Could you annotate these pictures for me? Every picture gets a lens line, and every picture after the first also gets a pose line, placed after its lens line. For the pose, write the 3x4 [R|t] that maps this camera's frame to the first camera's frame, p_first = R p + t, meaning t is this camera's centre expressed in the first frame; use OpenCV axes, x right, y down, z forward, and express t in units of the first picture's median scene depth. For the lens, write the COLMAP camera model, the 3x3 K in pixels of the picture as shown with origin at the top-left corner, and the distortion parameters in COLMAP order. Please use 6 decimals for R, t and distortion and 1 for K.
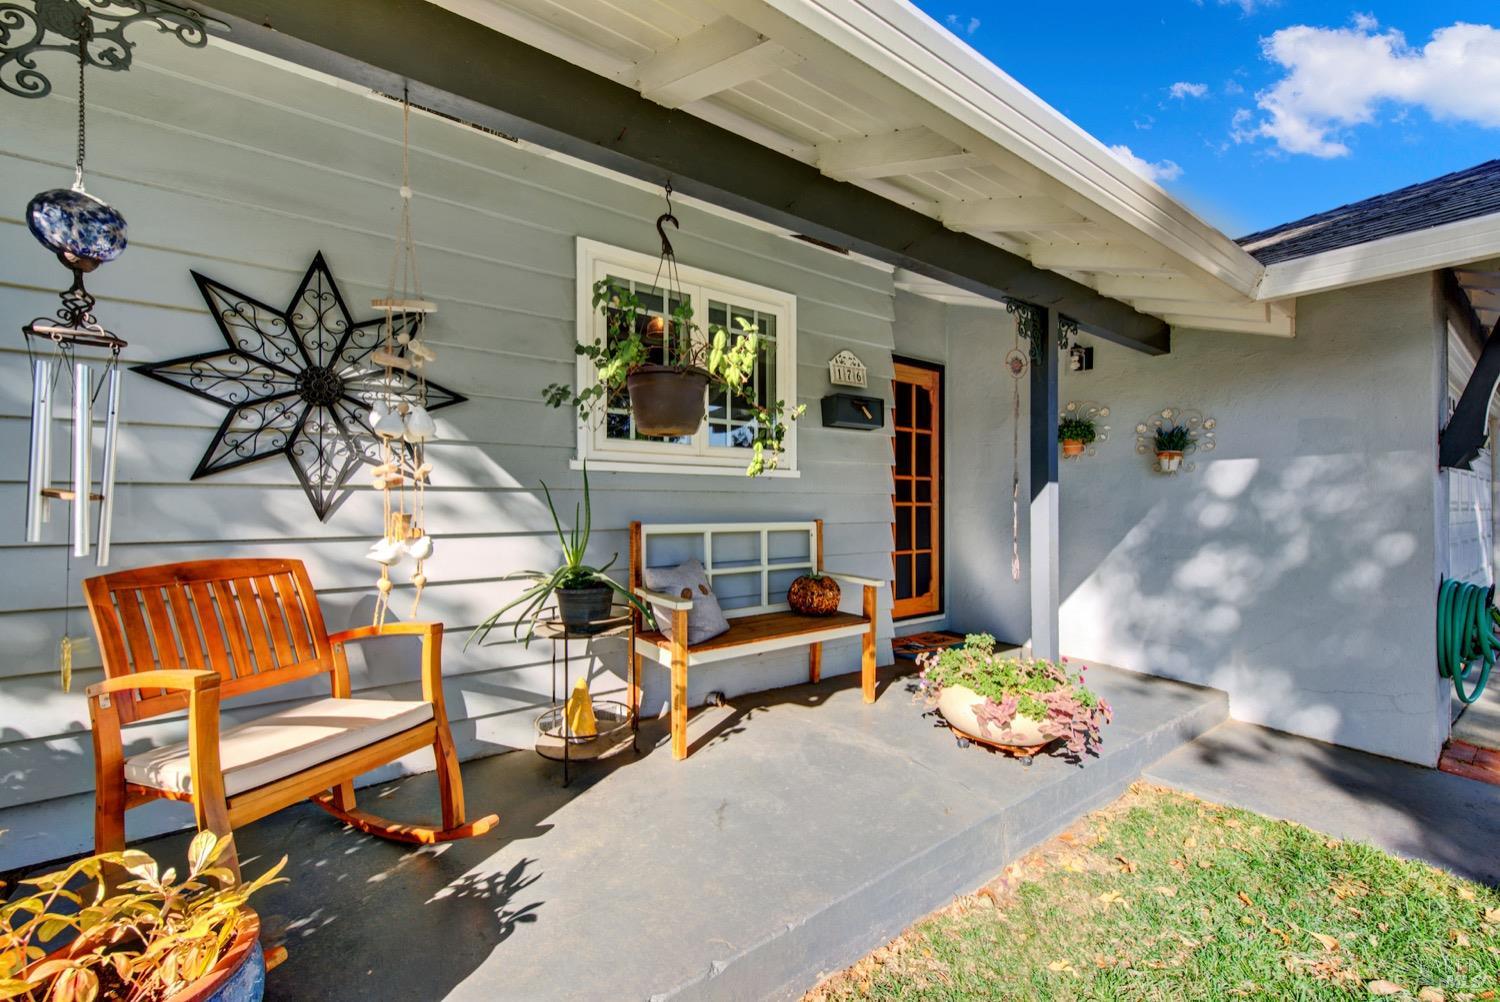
lens RADIAL K [[599.2, 0, 755.0], [0, 599.2, 507.8], [0, 0, 1]] dist [0.007308, -0.003749]
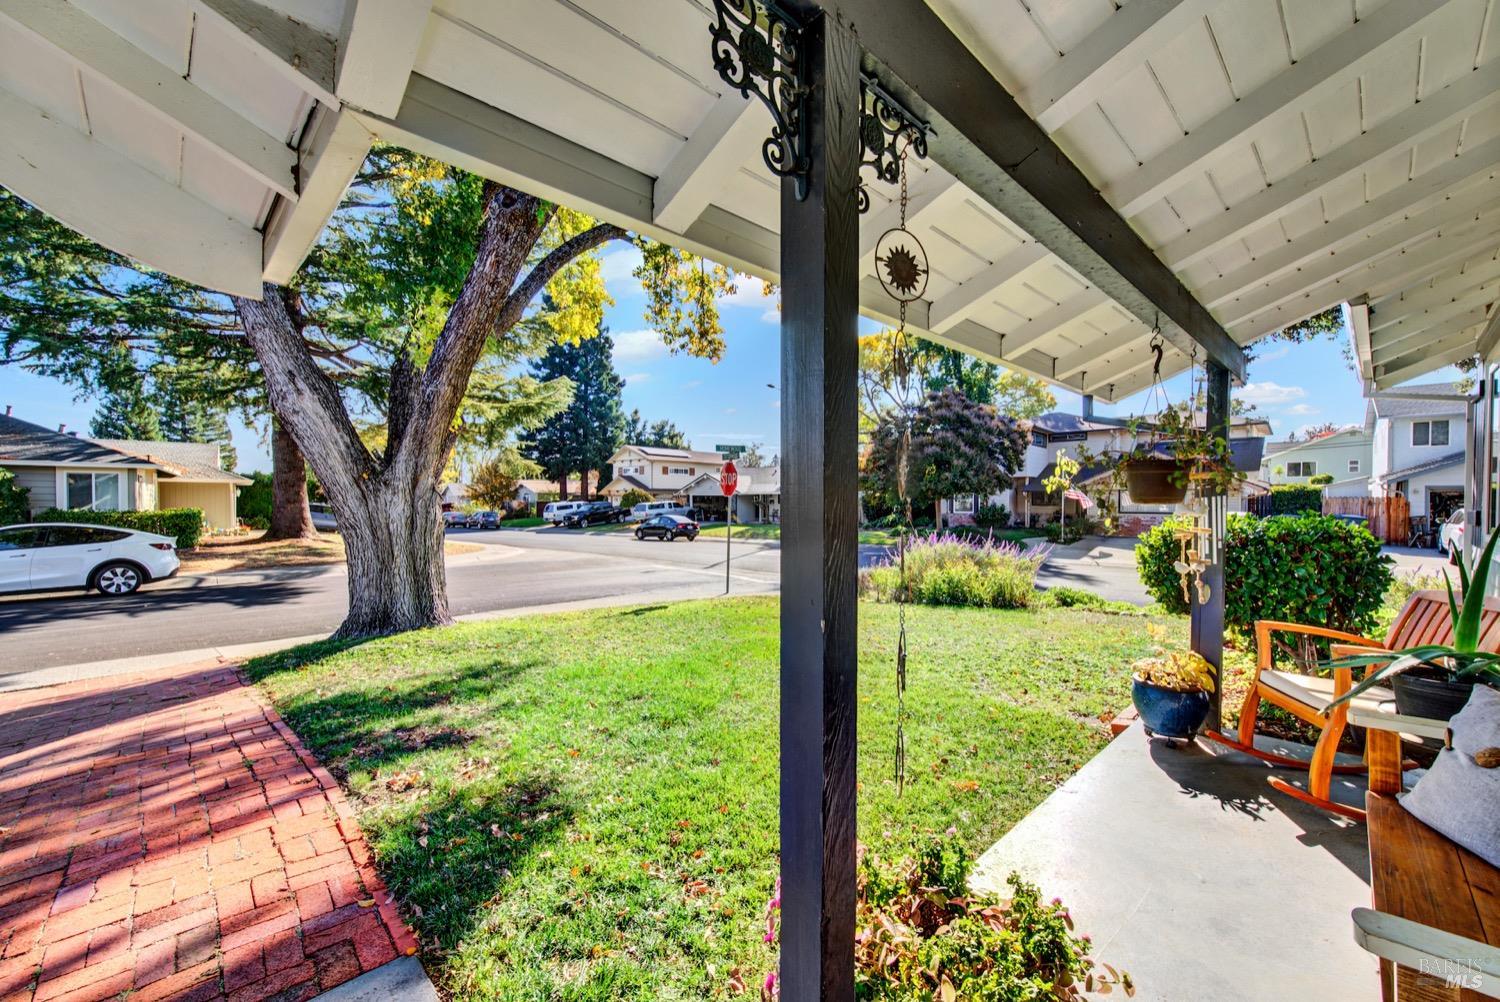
lens RADIAL K [[599.2, 0, 755.0], [0, 599.2, 507.8], [0, 0, 1]] dist [0.007308, -0.003749]
pose [[-0.990974, 0.003417, -0.134012, 0.584920], [0.002006, 0.999941, 0.010662, -0.080902], [0.134041, 0.010297, -0.990922, 1.386190]]
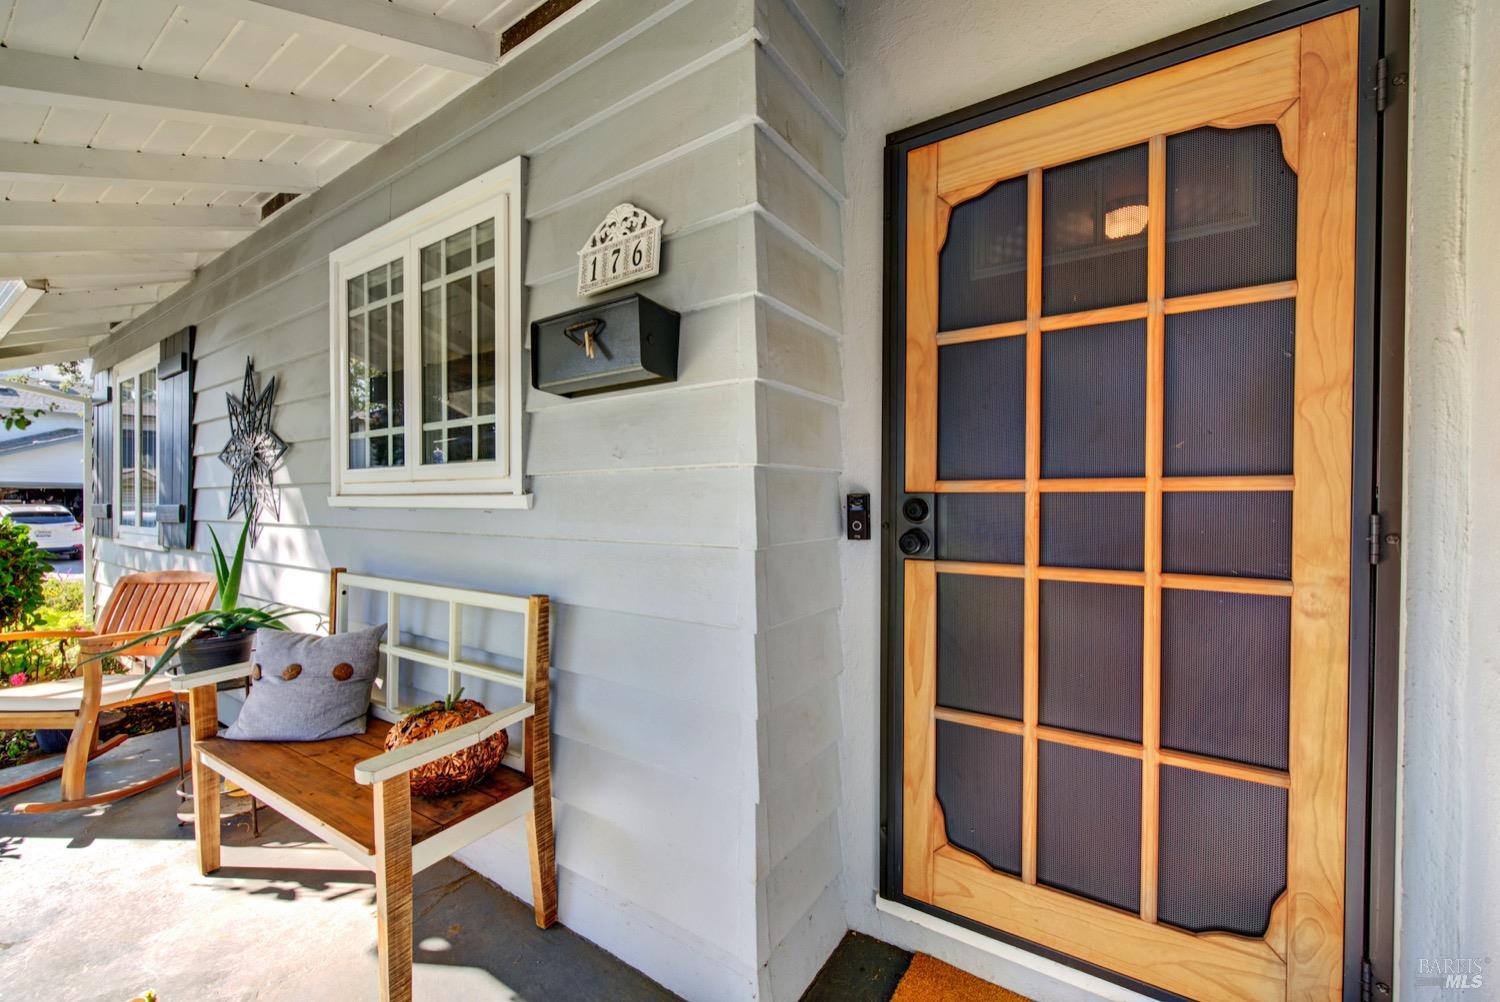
lens RADIAL K [[599.2, 0, 755.0], [0, 599.2, 507.8], [0, 0, 1]] dist [0.007308, -0.003749]
pose [[0.346765, 0.015254, -0.937828, 0.772545], [-0.001700, 0.999876, 0.015635, -0.073955], [0.937951, -0.003828, 0.346748, 1.243319]]
